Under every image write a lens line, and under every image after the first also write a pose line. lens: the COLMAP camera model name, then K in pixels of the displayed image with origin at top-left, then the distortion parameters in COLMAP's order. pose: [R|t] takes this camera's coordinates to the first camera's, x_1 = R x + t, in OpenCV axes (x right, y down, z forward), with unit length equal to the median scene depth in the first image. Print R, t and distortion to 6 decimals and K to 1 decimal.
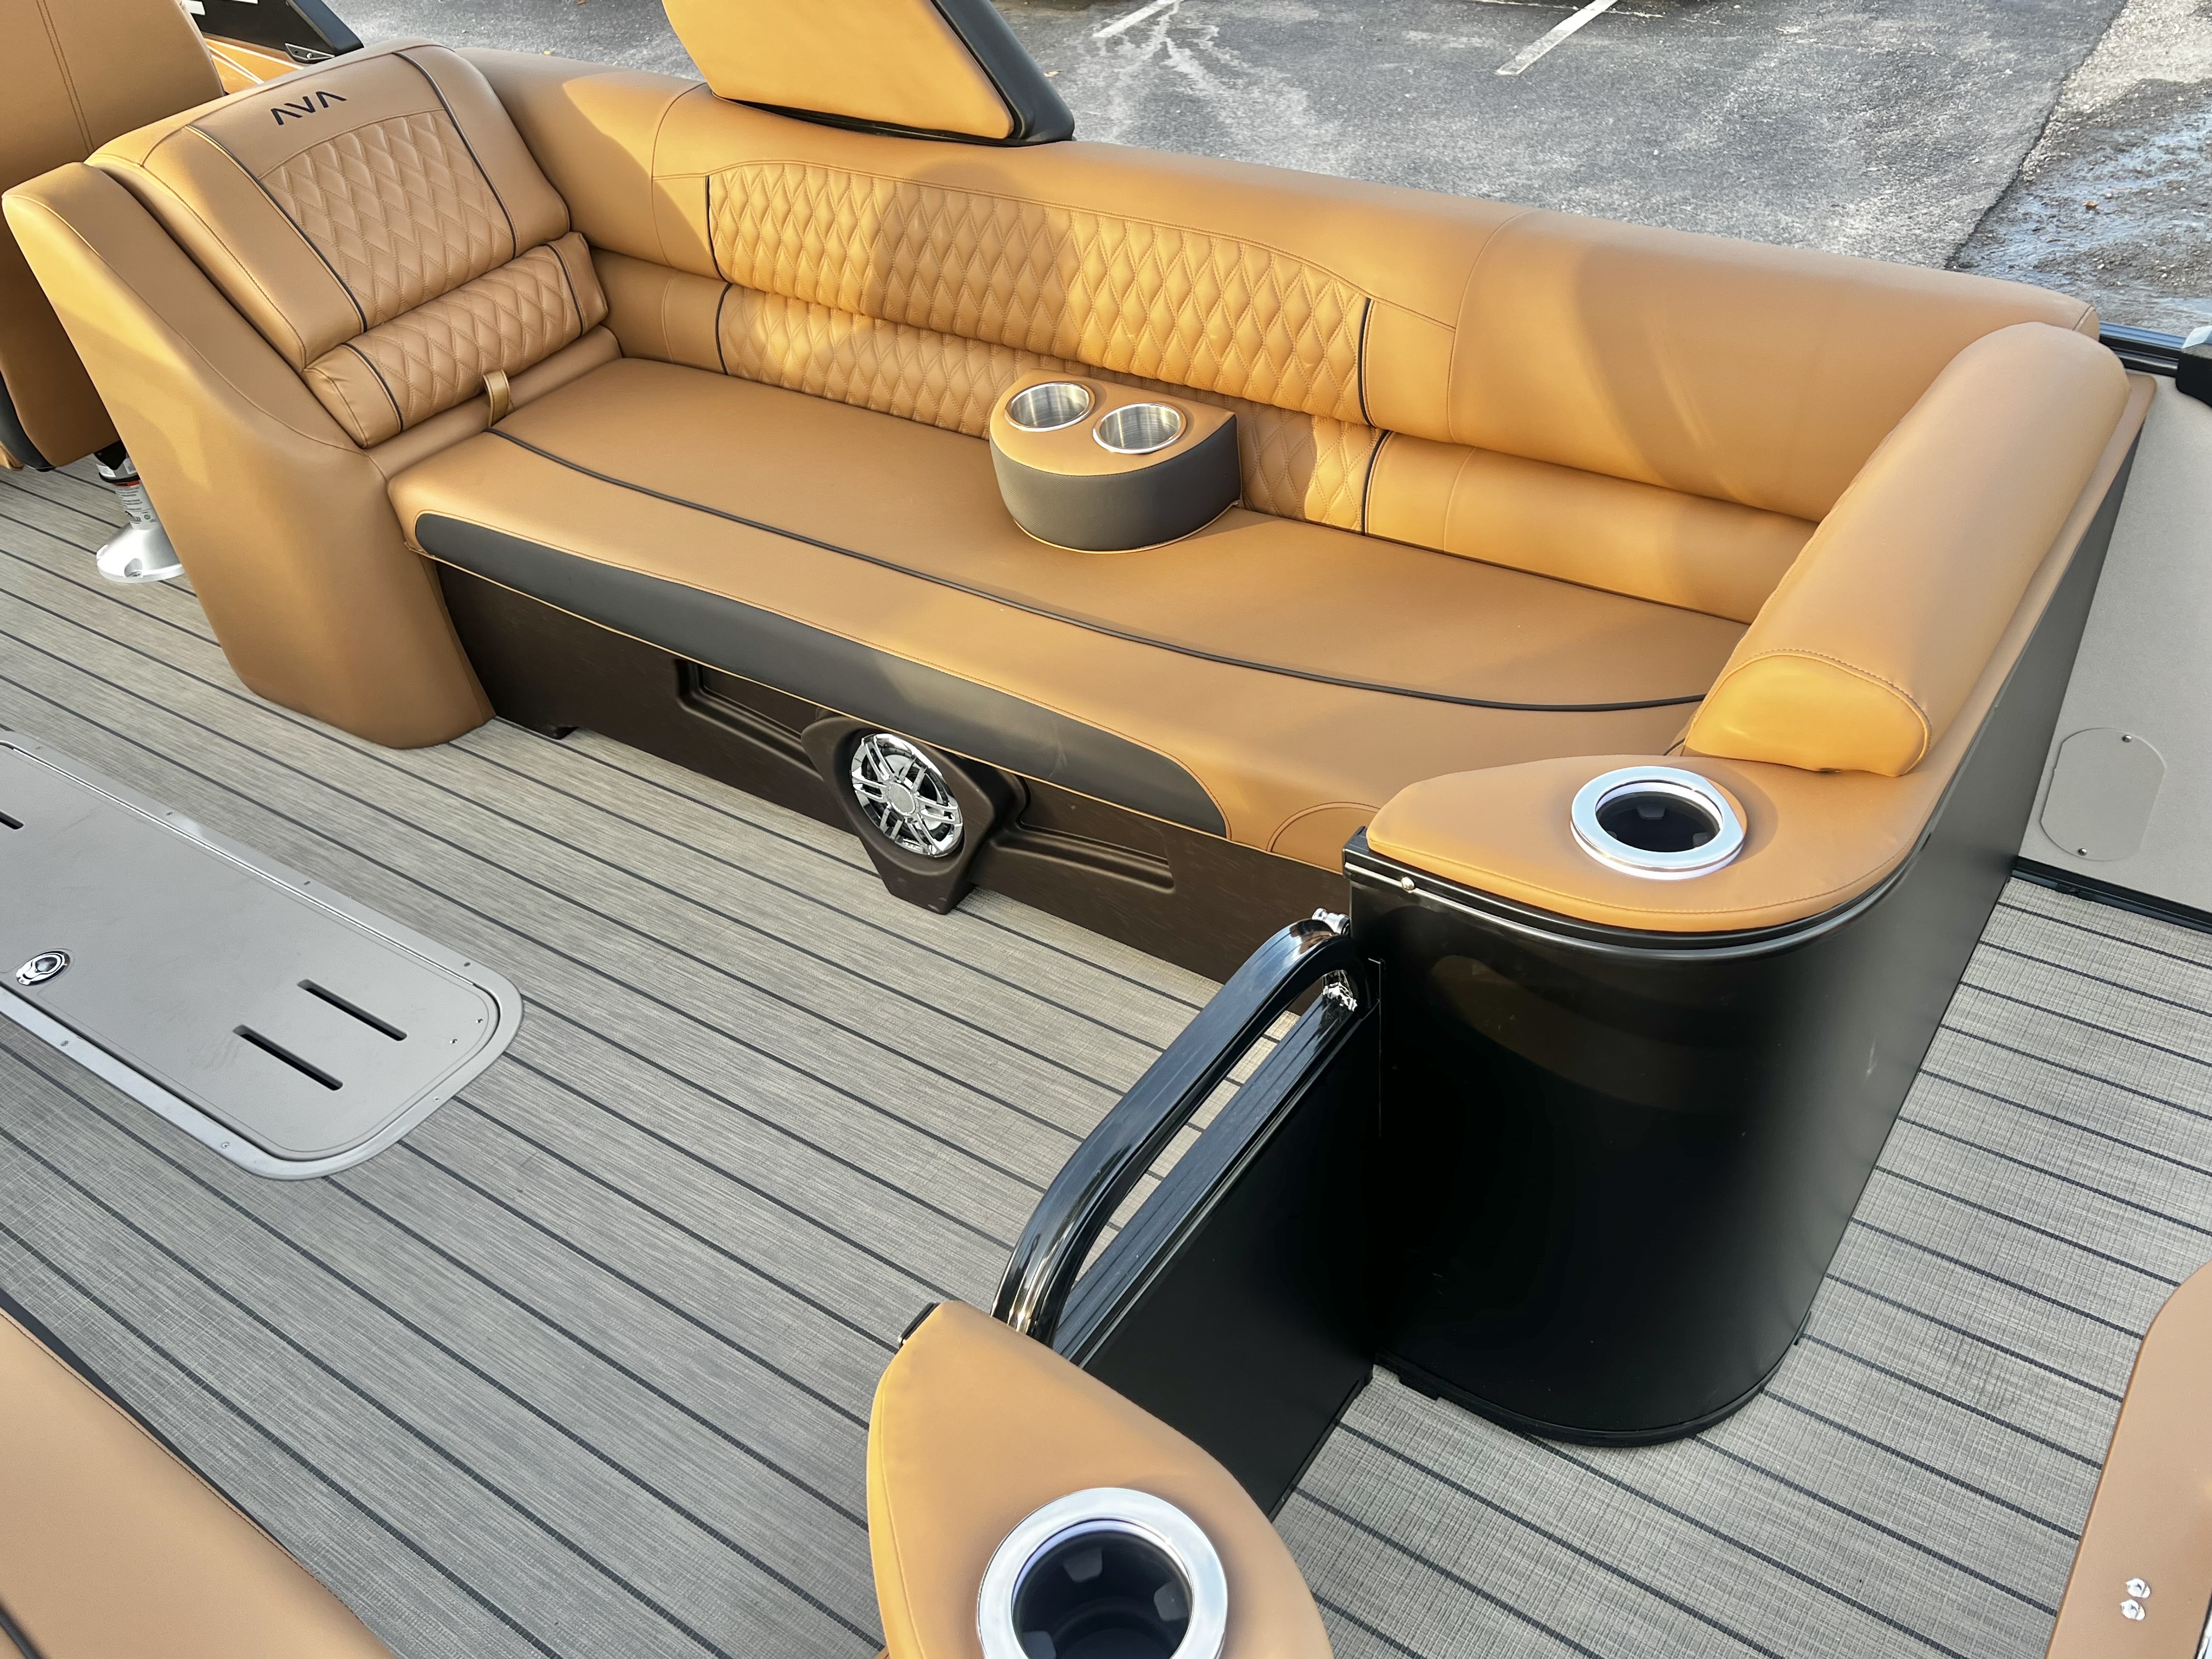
lens RADIAL K [[1813.1, 0, 1133.5], [0, 1813.1, 812.2], [0, 0, 1]] dist [0.035756, -0.029525]
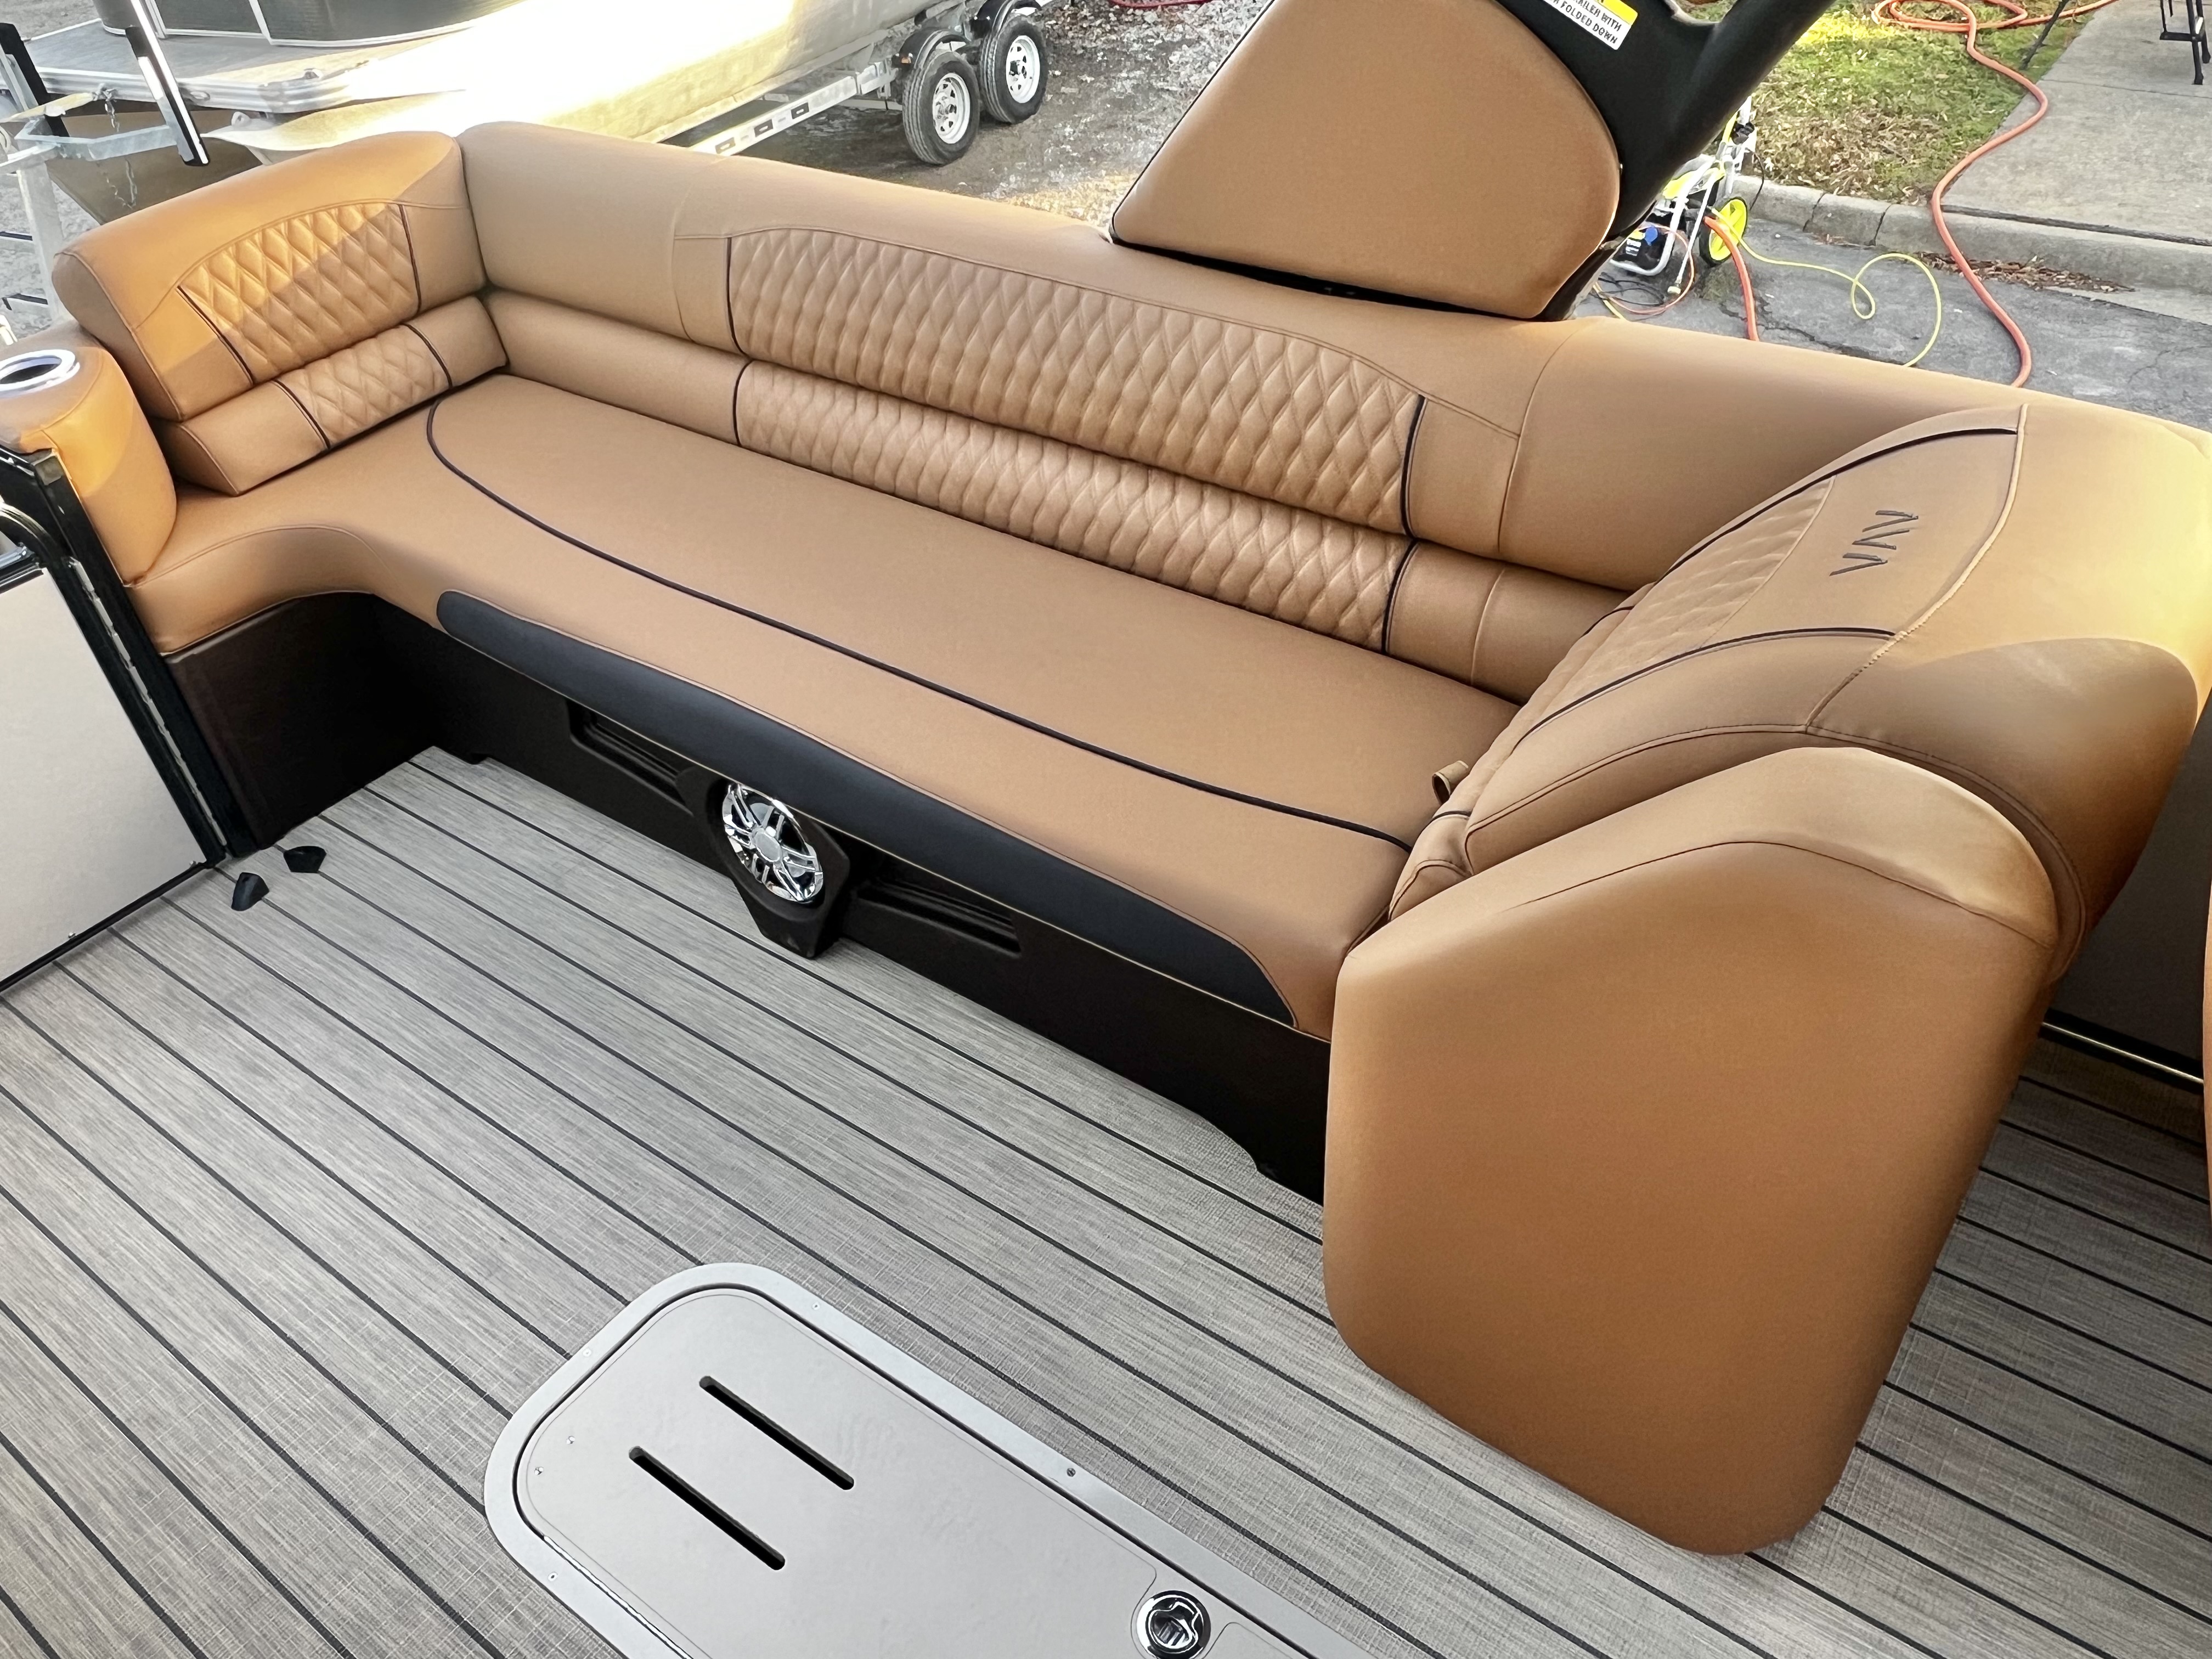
lens RADIAL K [[1622.2, 0, 1099.1], [0, 1622.2, 851.6], [0, 0, 1]] dist [-0.002295, -0.002819]
pose [[-0.989591, 0.085044, 0.116090, -0.702347], [0.131539, 0.207361, 0.969381, -0.590491], [0.058368, 0.974561, -0.216389, 0.900386]]
